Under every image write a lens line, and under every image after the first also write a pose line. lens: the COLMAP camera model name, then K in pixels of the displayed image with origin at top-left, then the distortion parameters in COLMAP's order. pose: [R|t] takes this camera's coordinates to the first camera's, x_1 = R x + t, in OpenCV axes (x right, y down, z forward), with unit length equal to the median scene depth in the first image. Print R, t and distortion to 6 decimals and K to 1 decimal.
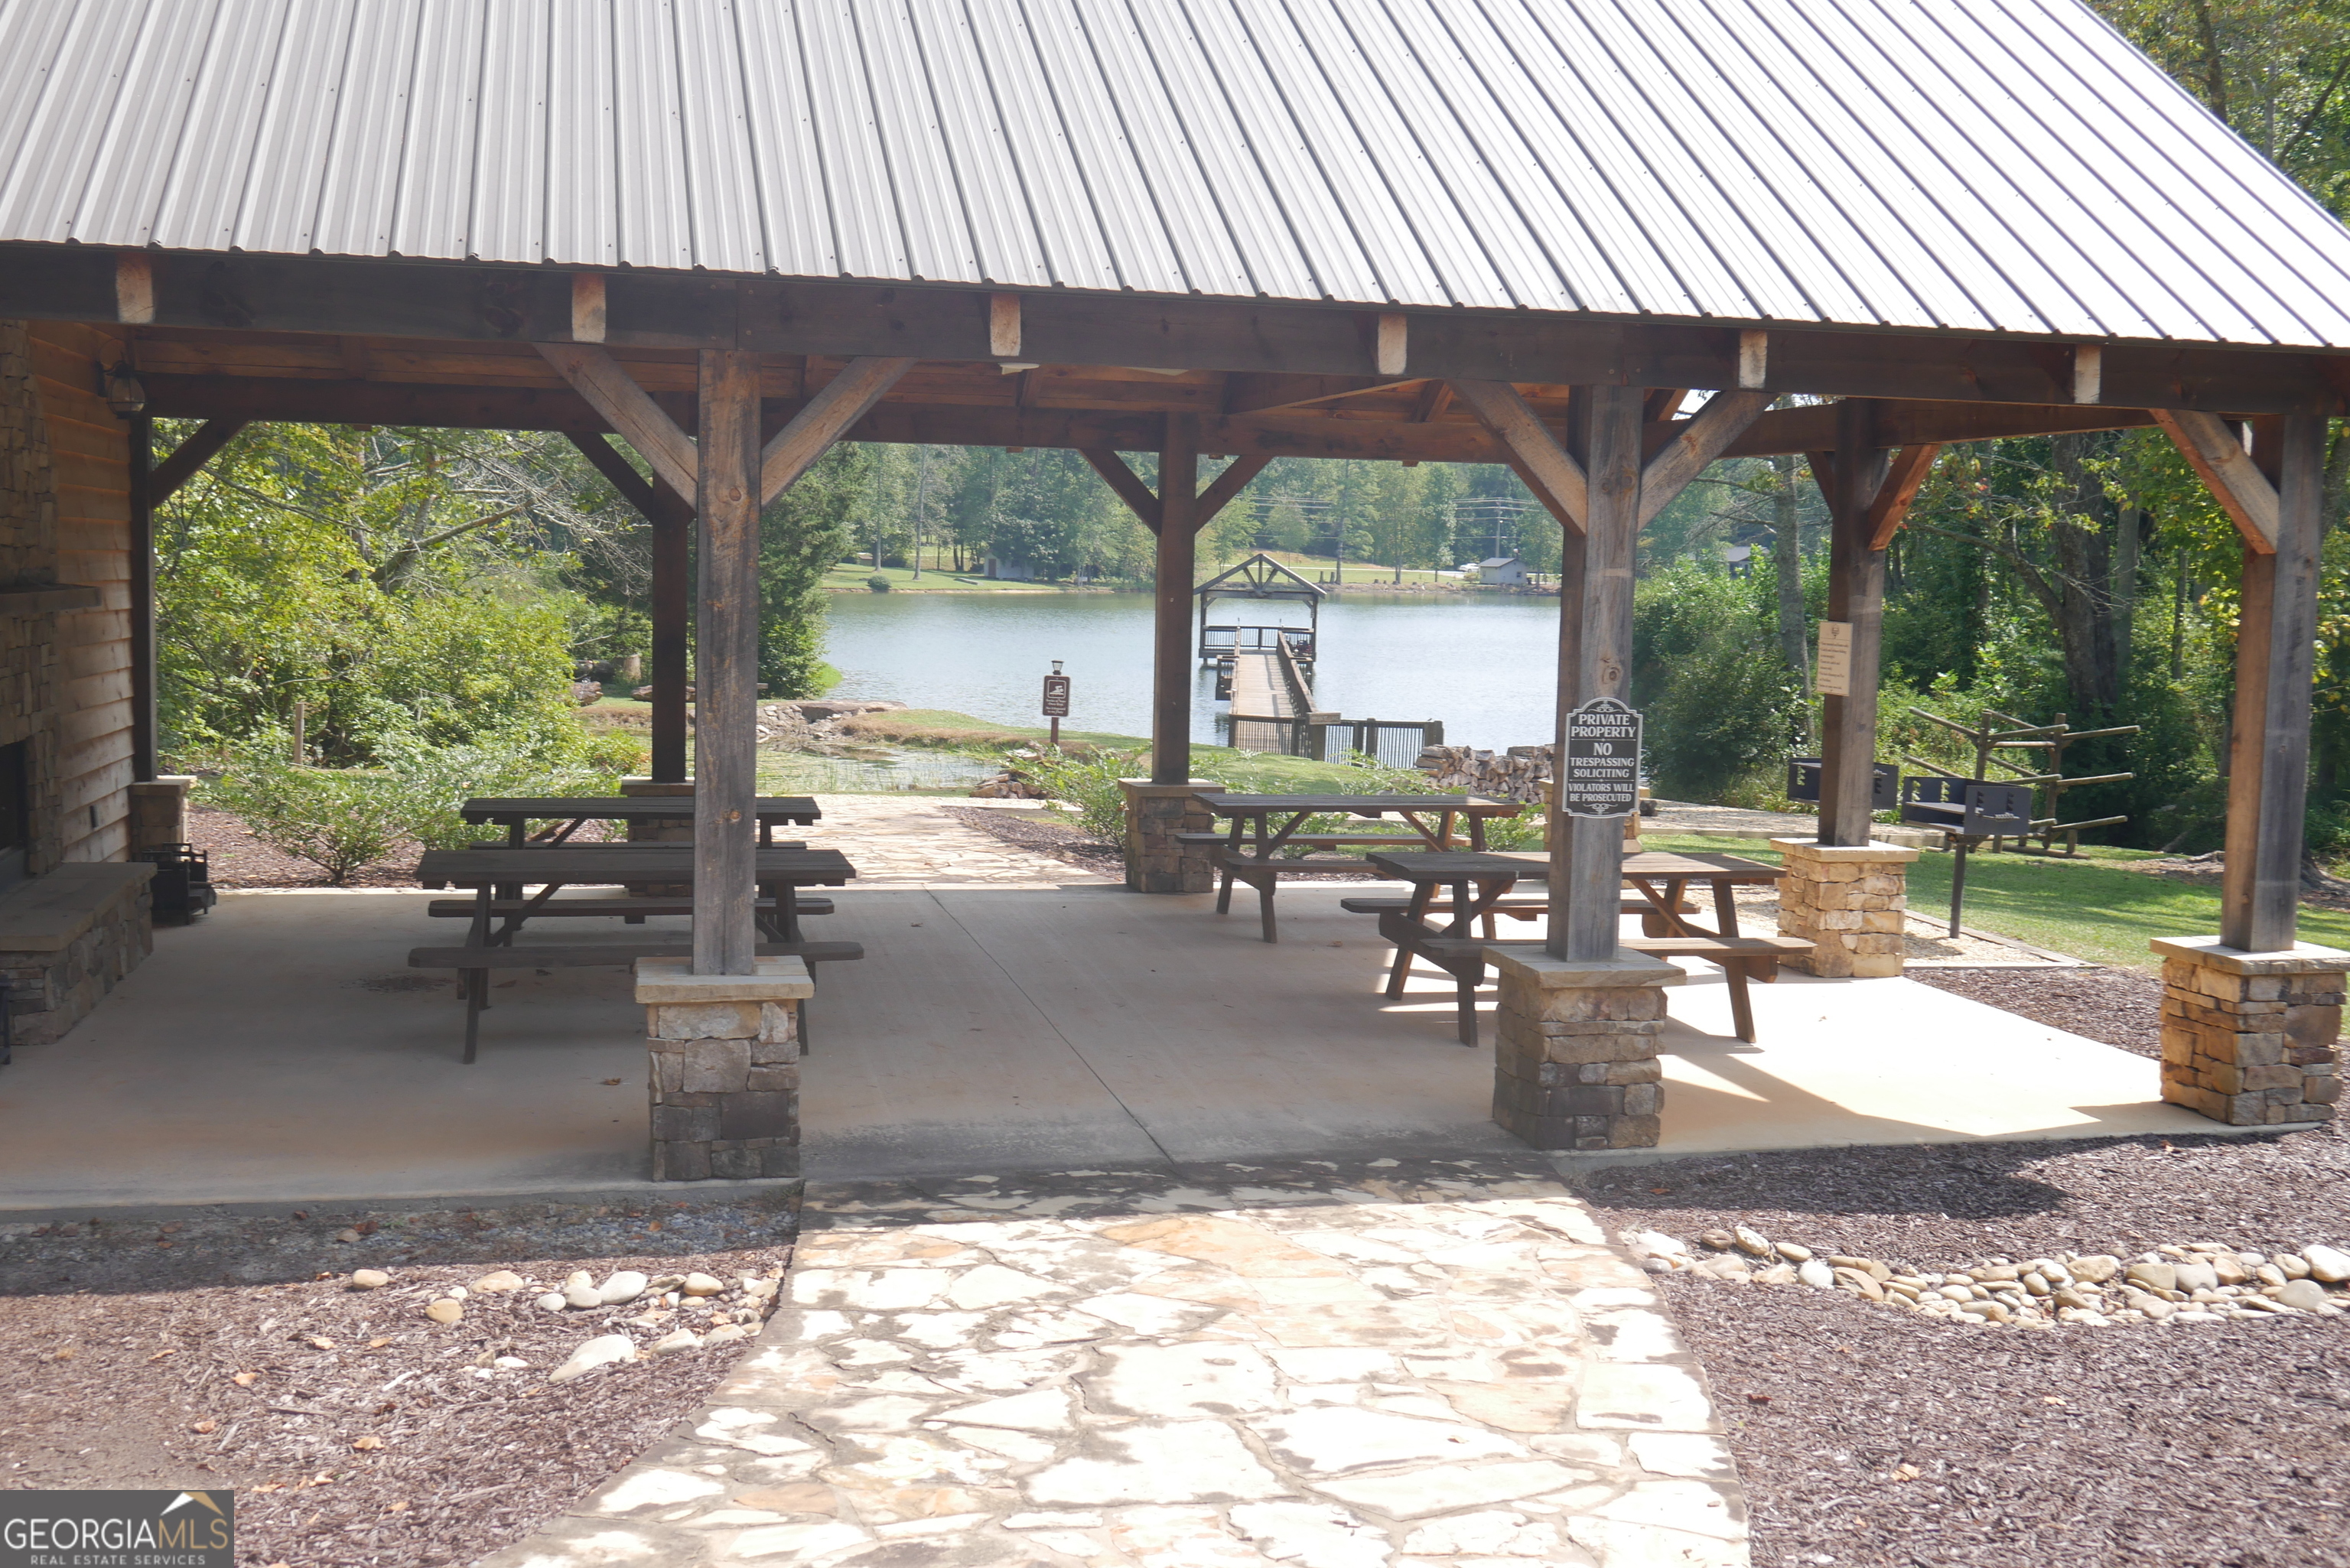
lens RADIAL K [[2680.1, 0, 1173.4], [0, 2680.1, 784.0], [0, 0, 1]] dist [0.078580, 0.000000]
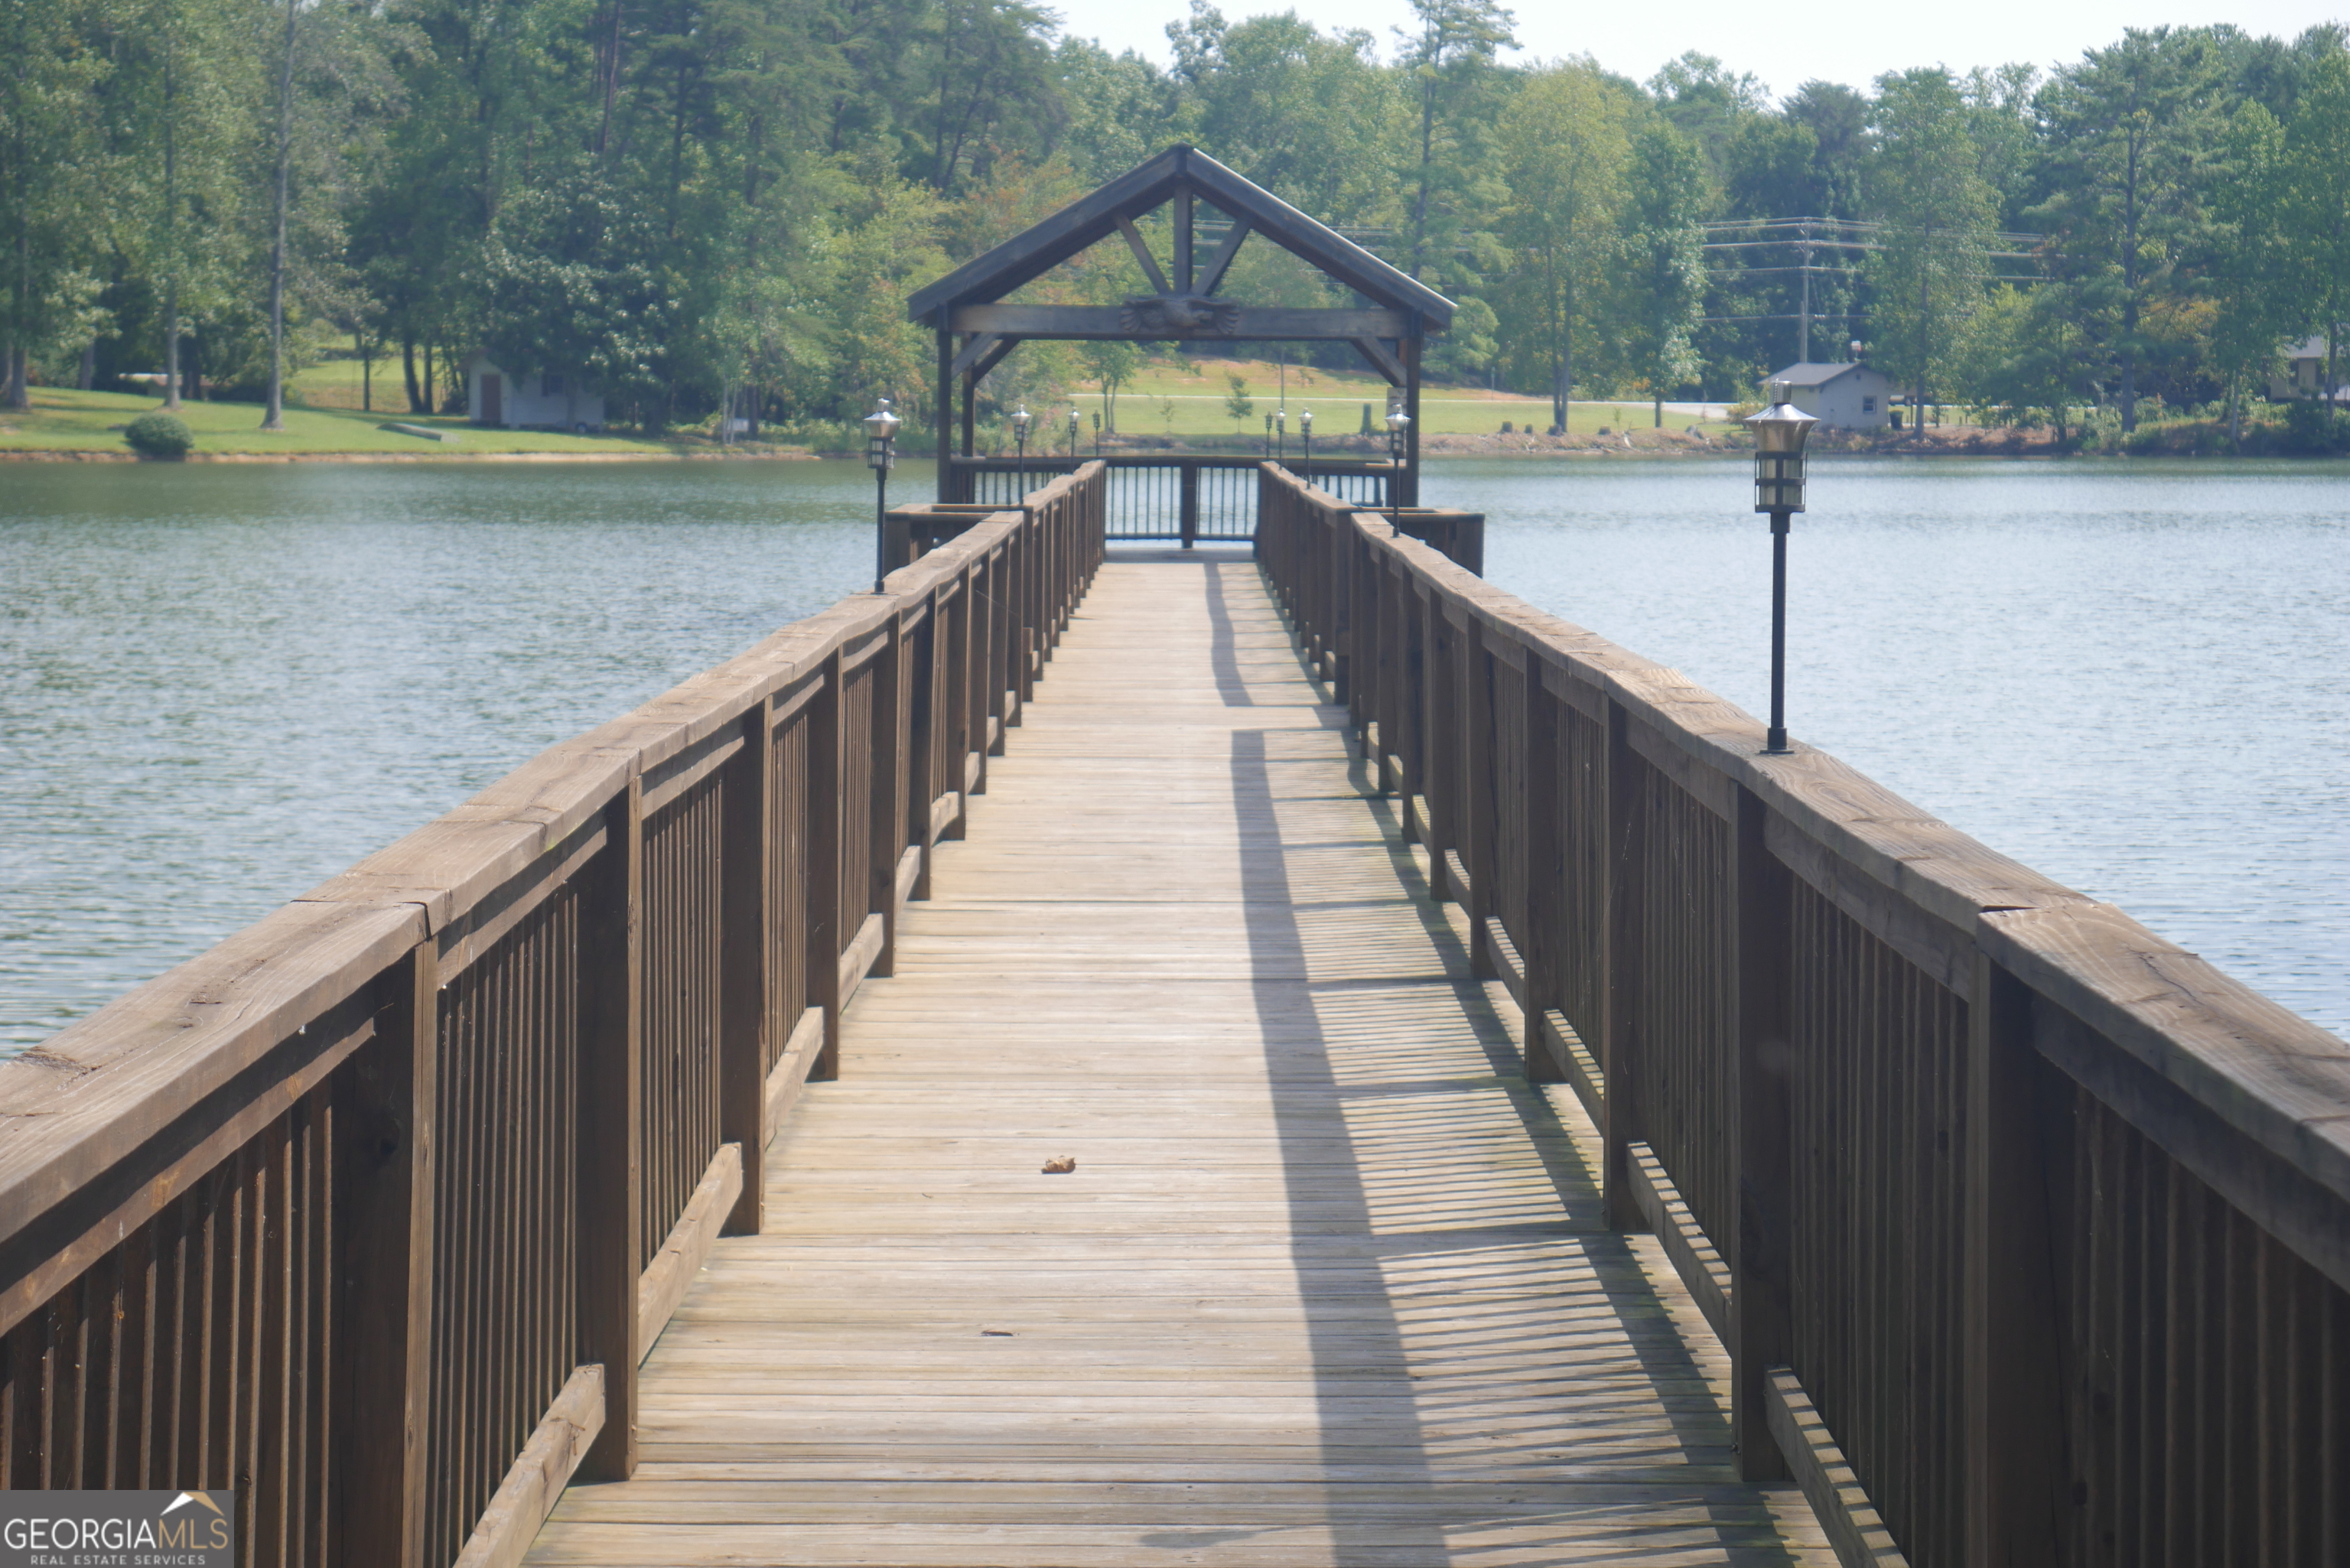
lens RADIAL K [[5827.1, 0, 1174.9], [0, 5827.1, 784.4], [0, 0, 1]] dist [0.106422, 0.000000]
pose [[0.999529, -0.019005, 0.024096, 0.006948], [0.019552, 0.999552, -0.022681, -0.006354], [-0.023654, 0.023142, 0.999452, 0.182663]]
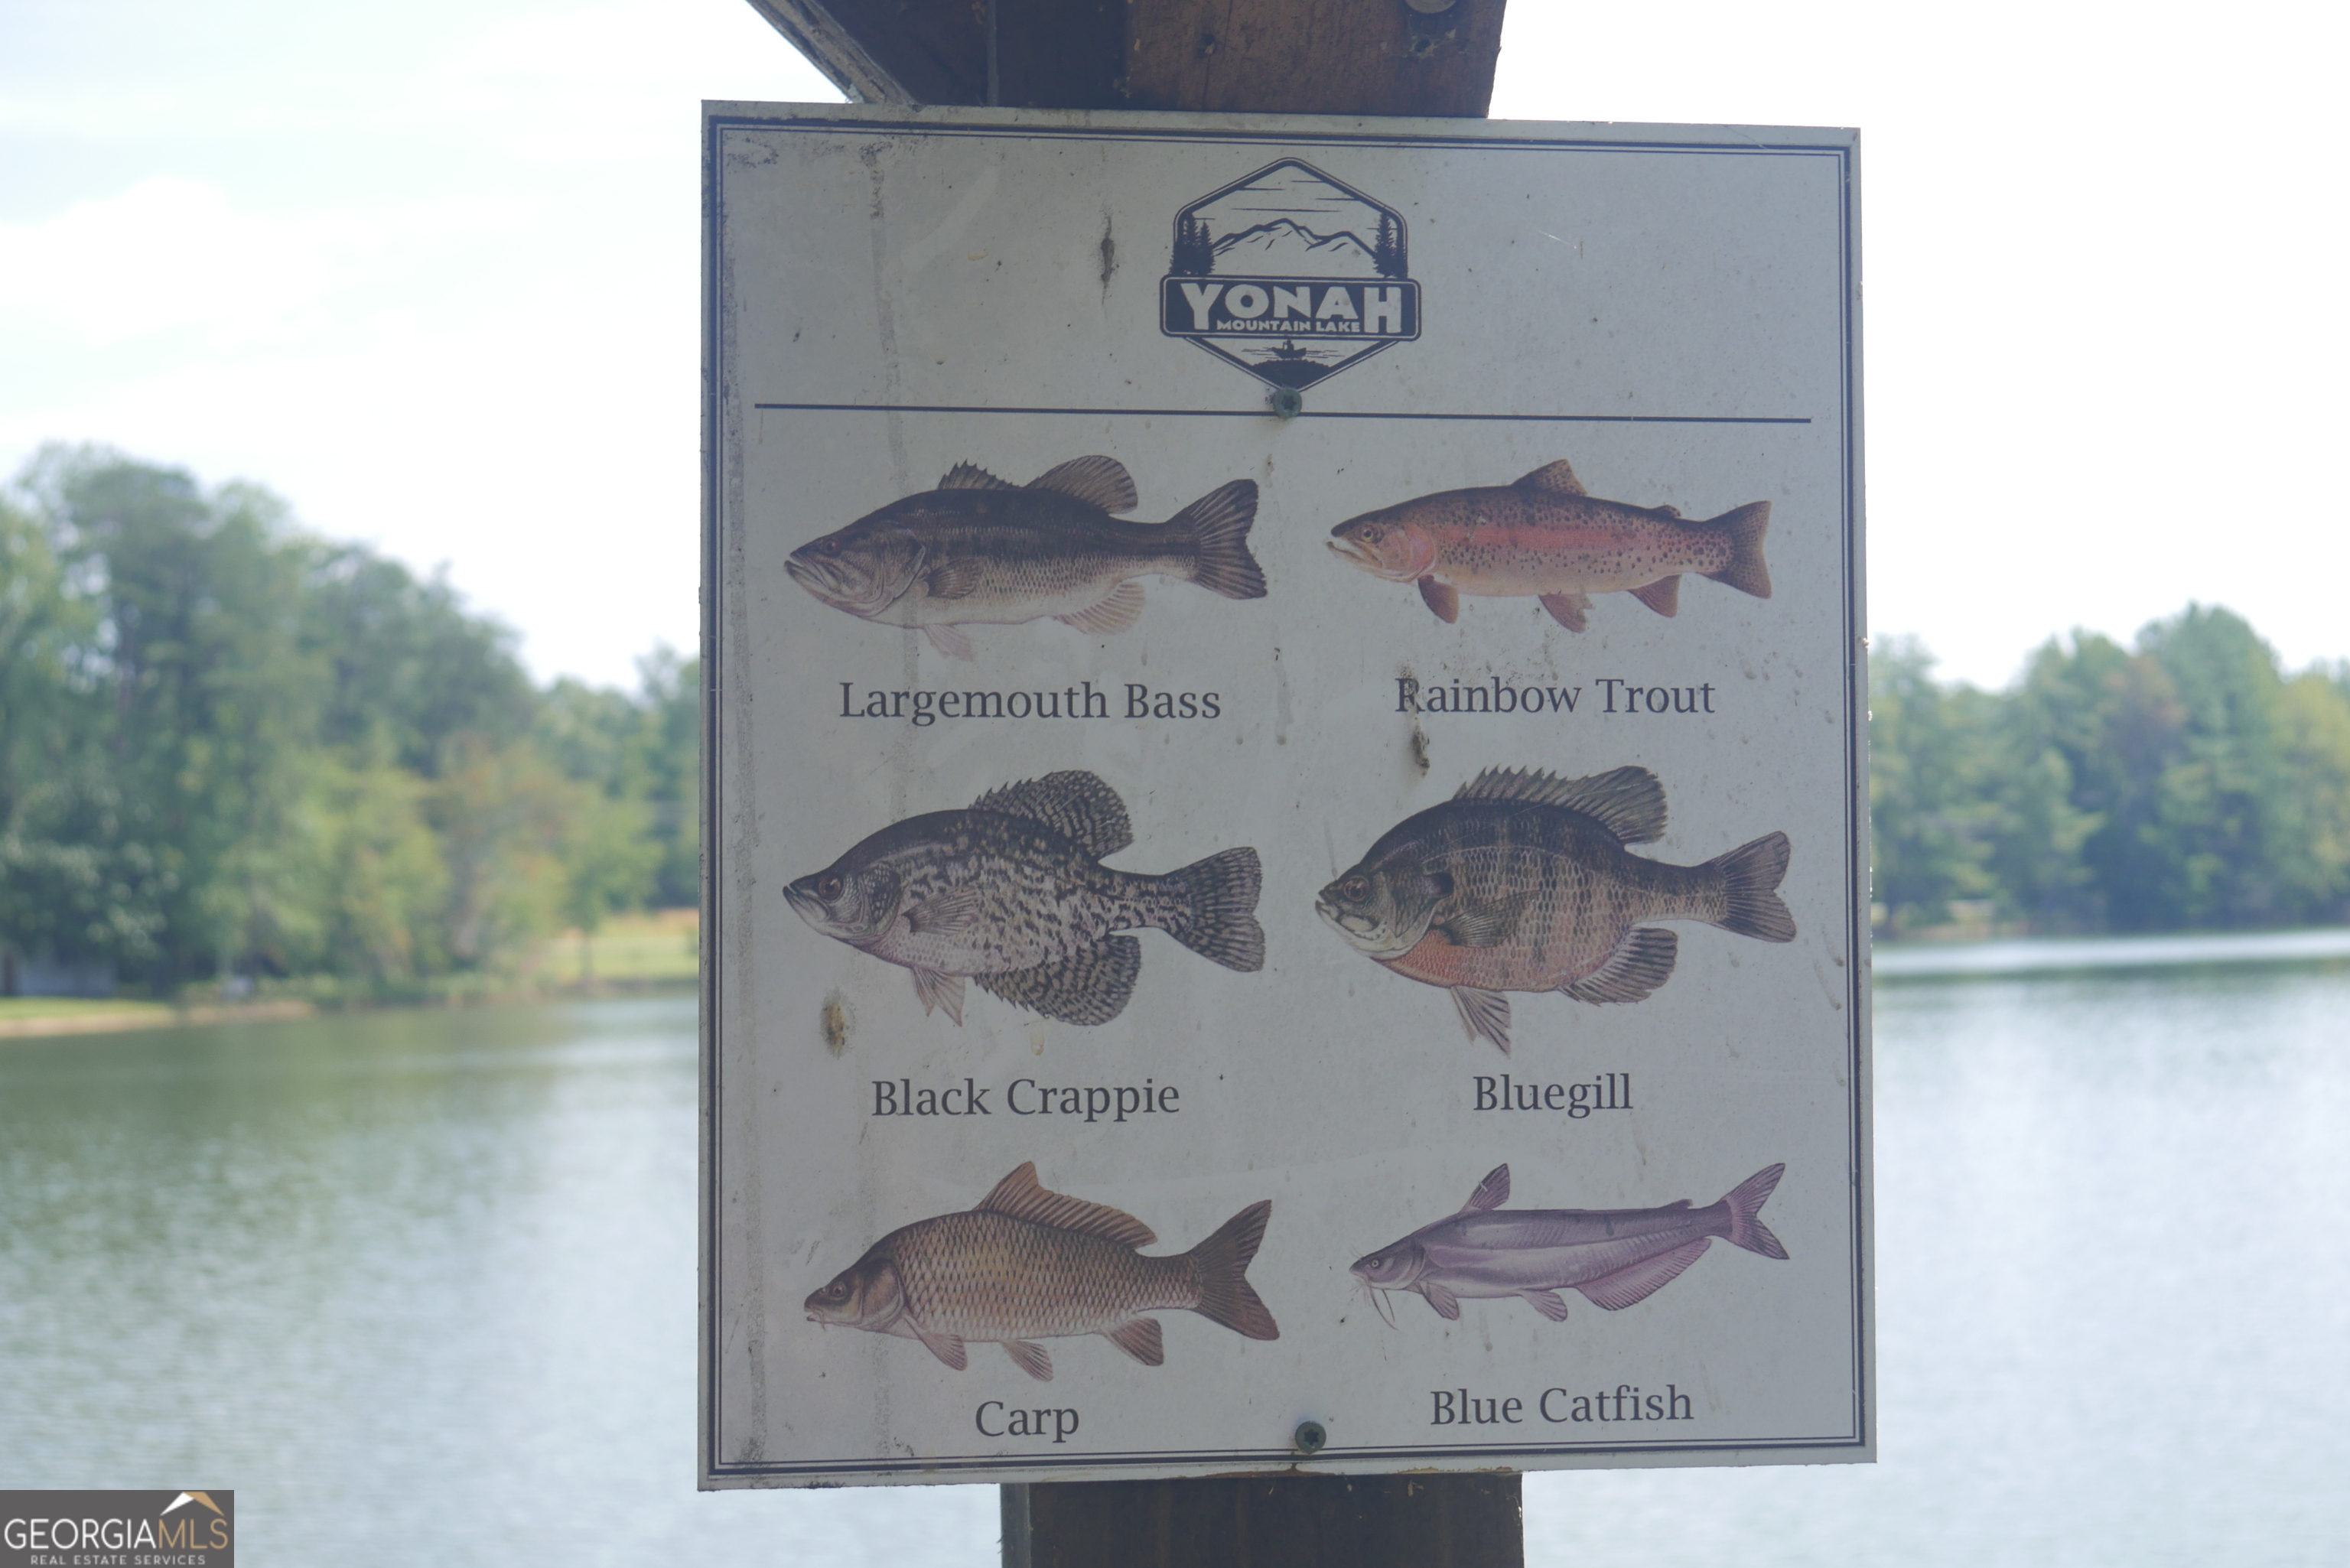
lens RADIAL K [[3682.5, 0, 1174.2], [0, 3682.5, 784.0], [0, 0, 1]] dist [-0.031468, 0.000000]
pose [[0.984902, -0.054281, 0.164383, 0.018292], [0.074478, 0.990060, -0.119304, -0.027627], [-0.156273, 0.129746, 0.979155, 0.403042]]
